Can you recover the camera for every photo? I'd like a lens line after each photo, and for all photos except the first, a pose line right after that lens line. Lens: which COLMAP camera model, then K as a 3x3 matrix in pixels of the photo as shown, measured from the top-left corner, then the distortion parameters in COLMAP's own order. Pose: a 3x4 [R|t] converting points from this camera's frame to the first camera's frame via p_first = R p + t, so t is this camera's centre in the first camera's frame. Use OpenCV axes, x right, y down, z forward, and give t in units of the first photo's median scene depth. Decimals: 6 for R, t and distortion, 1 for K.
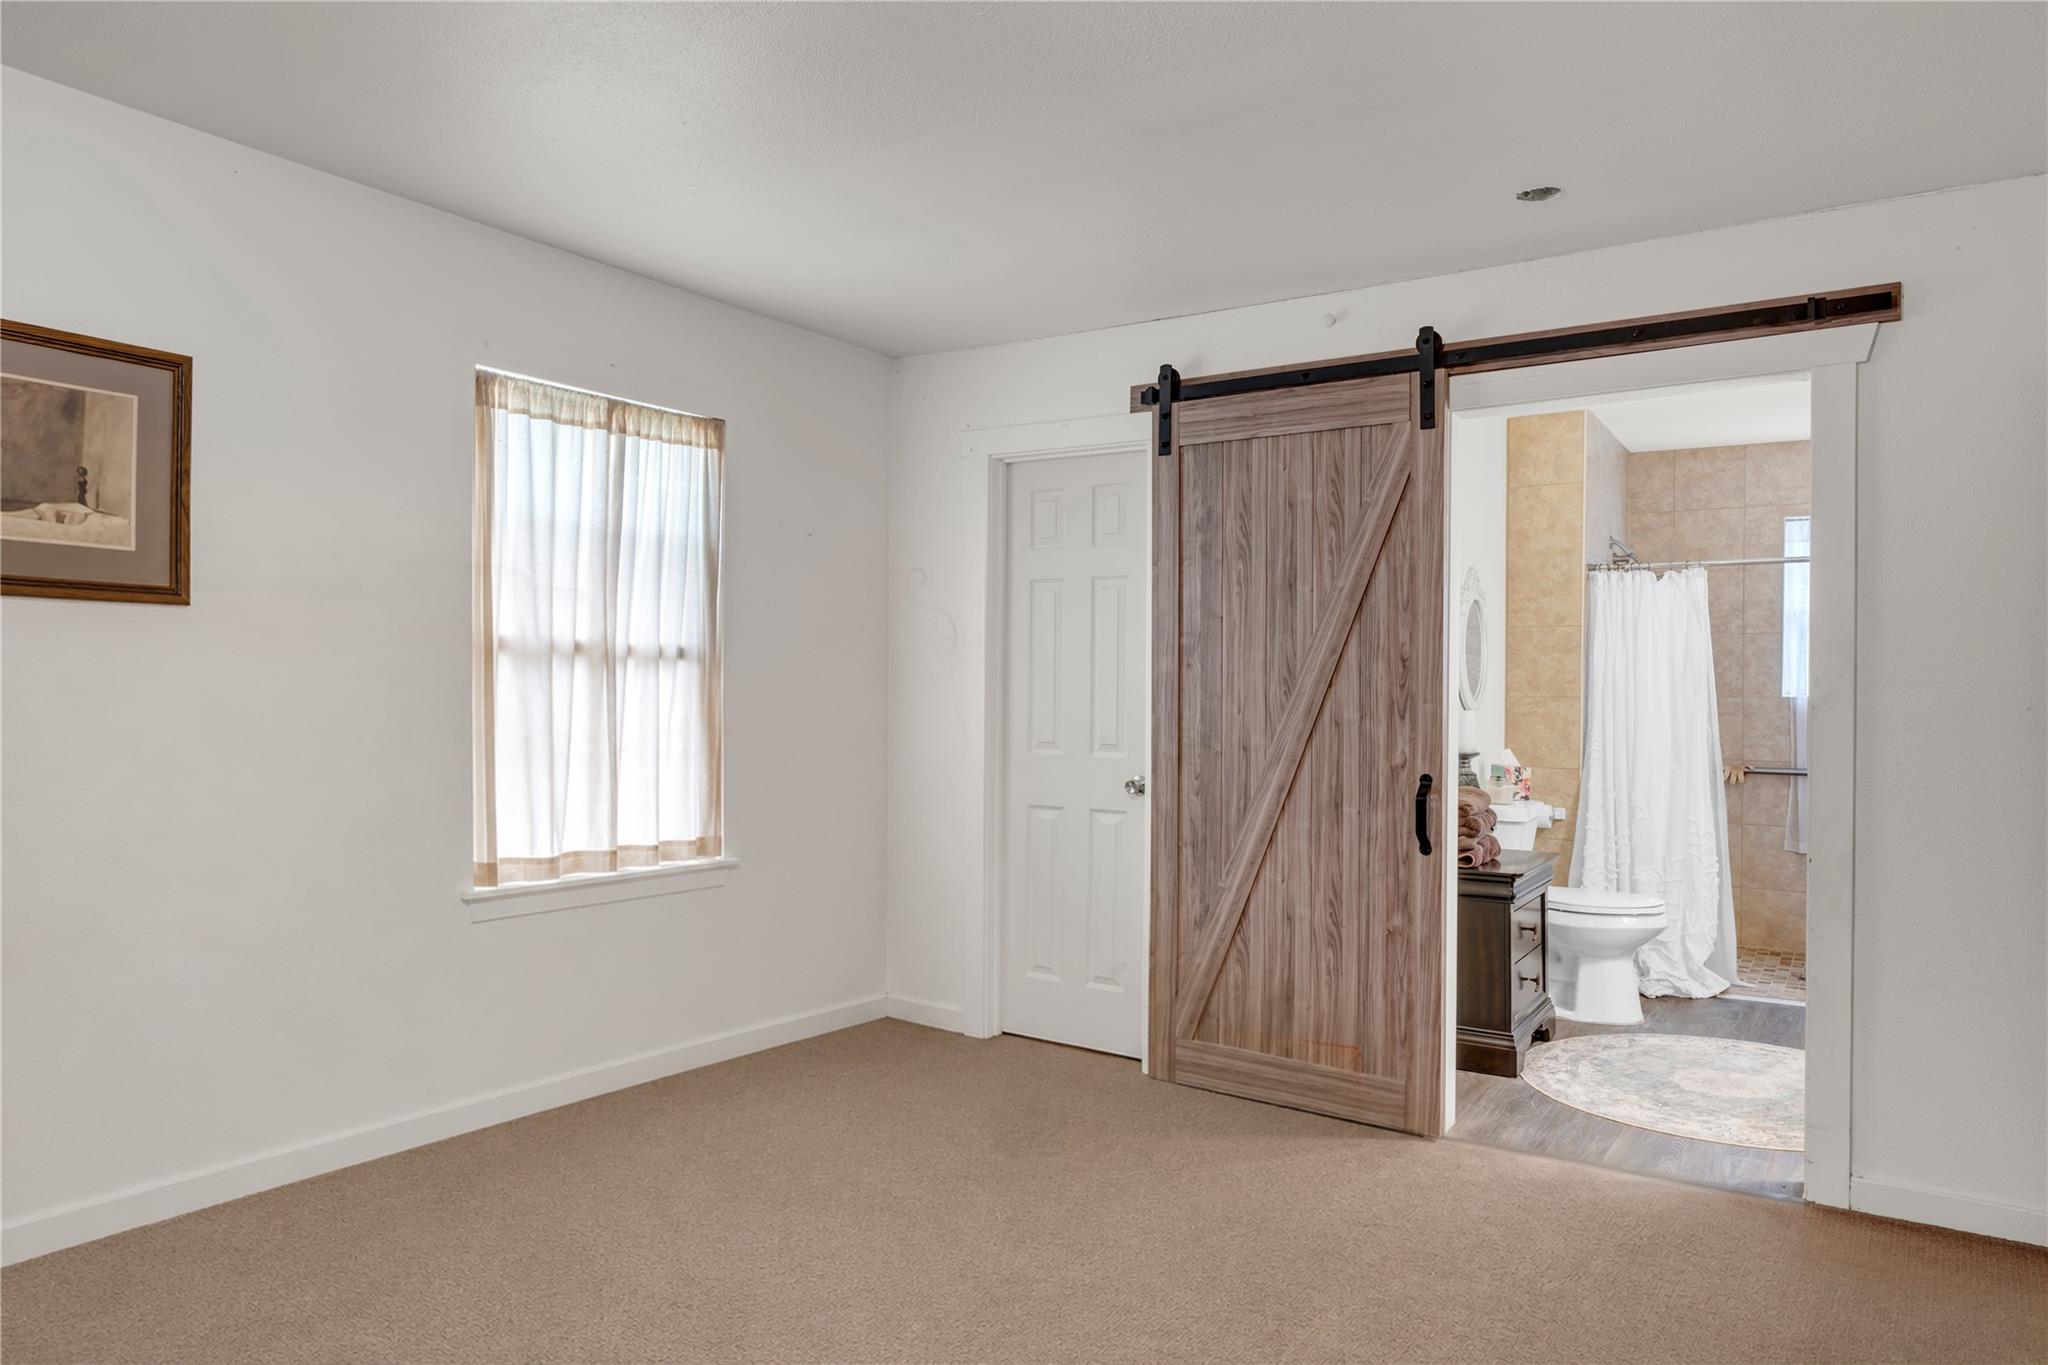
lens RADIAL K [[1232.7, 0, 1024.0], [0, 1232.7, 682.5], [0, 0, 1]] dist [-0.001506, 0.001127]
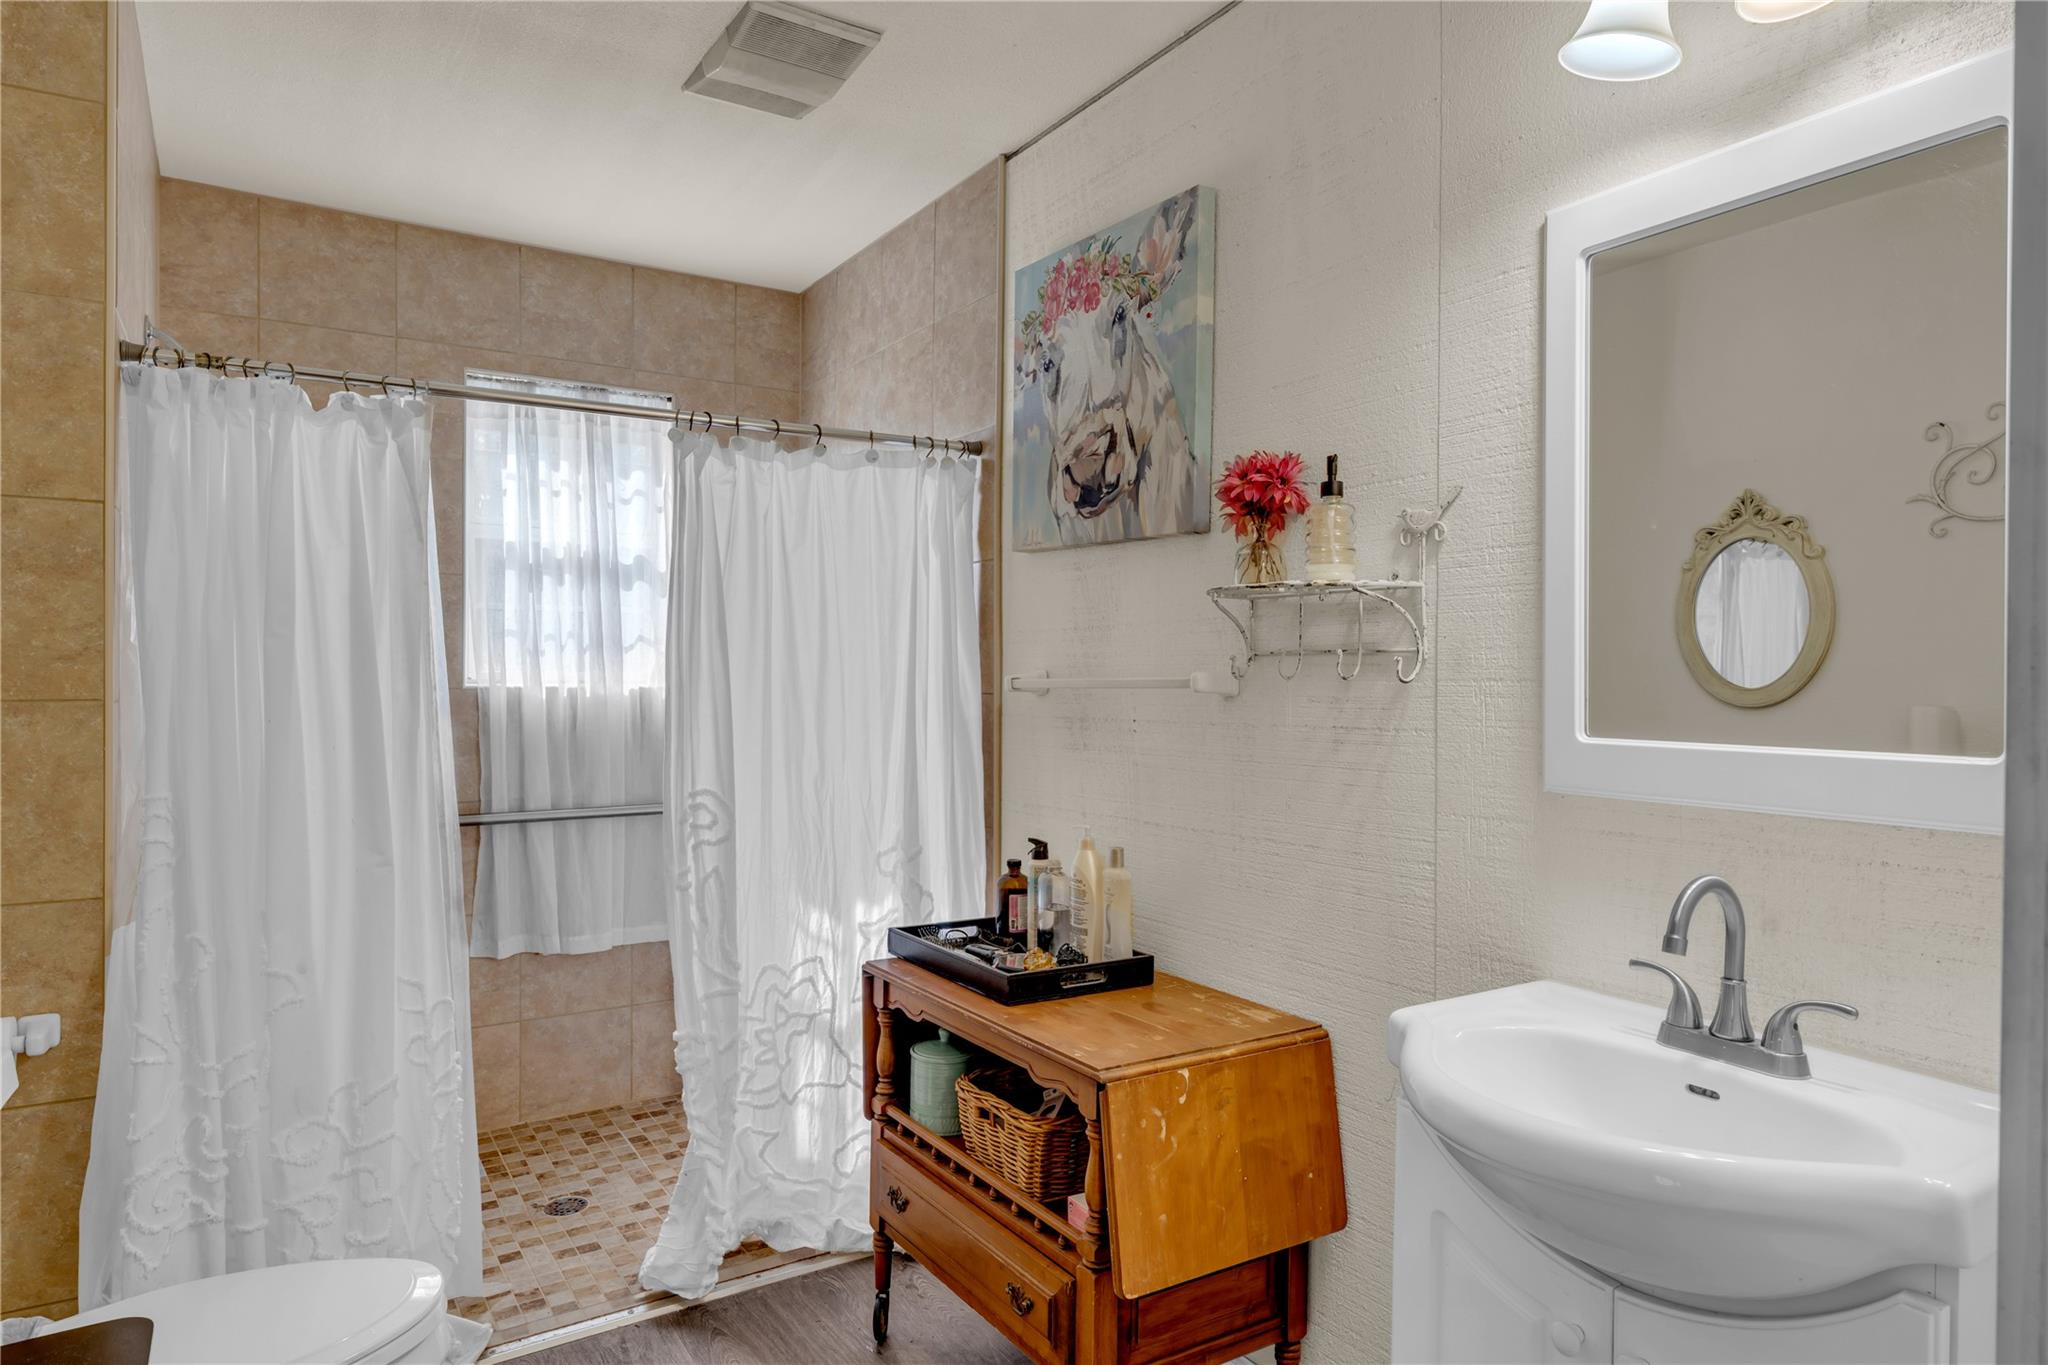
lens RADIAL K [[1232.7, 0, 1024.0], [0, 1232.7, 682.5], [0, 0, 1]] dist [-0.001506, 0.001127]
pose [[0.403436, -0.010517, 0.914947, 0.215438], [-0.002912, 0.999914, 0.012777, 0.001595], [-0.915003, -0.007820, 0.403371, 0.570607]]
